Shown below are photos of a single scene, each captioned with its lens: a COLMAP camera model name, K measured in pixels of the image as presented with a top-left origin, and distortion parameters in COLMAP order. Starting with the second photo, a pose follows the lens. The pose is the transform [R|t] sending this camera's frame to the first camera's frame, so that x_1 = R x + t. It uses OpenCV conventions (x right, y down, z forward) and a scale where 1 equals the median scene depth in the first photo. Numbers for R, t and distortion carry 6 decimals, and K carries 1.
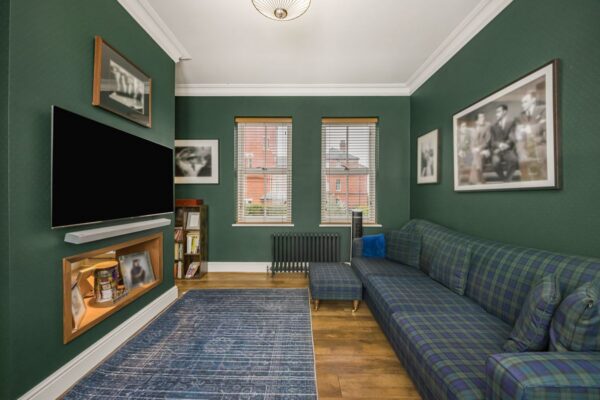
lens RADIAL K [[235.0, 0, 299.8], [0, 235.0, 197.3], [0, 0, 1]] dist [0.001031, 0.000106]
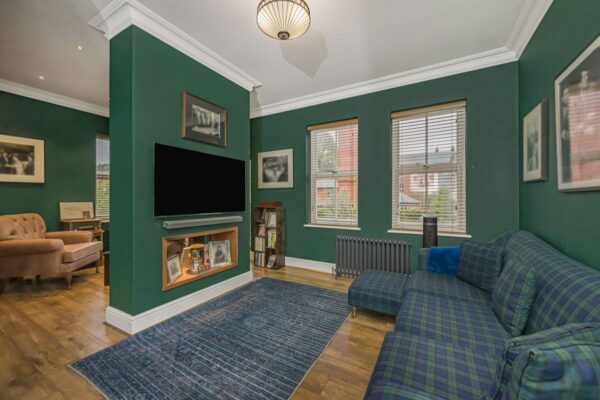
lens RADIAL K [[240.7, 0, 300.0], [0, 240.7, 200.0], [0, 0, 1]] dist [-0.000109, -0.000024]
pose [[0.867119, 0.002492, -0.498094, 0.336385], [-0.004428, 0.999987, -0.002706, 0.004850], [0.498081, 0.004552, 0.867119, 0.028518]]
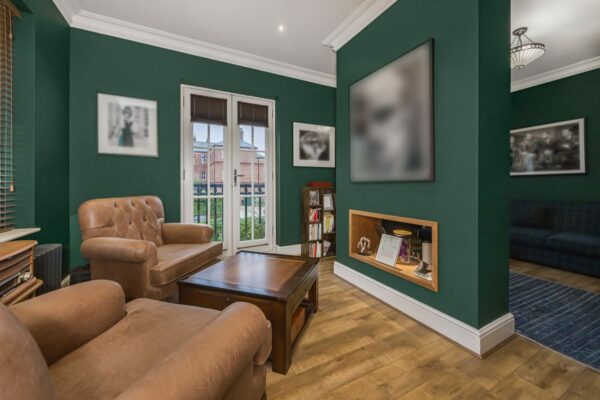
lens RADIAL K [[238.9, 0, 299.9], [0, 238.9, 184.8], [0, 0, 1]] dist [0.000060, -0.000035]
pose [[0.886938, -0.002493, 0.461881, -1.329948], [0.006651, 0.999951, -0.007375, 0.037870], [-0.461840, 0.009613, 0.886911, 0.123552]]
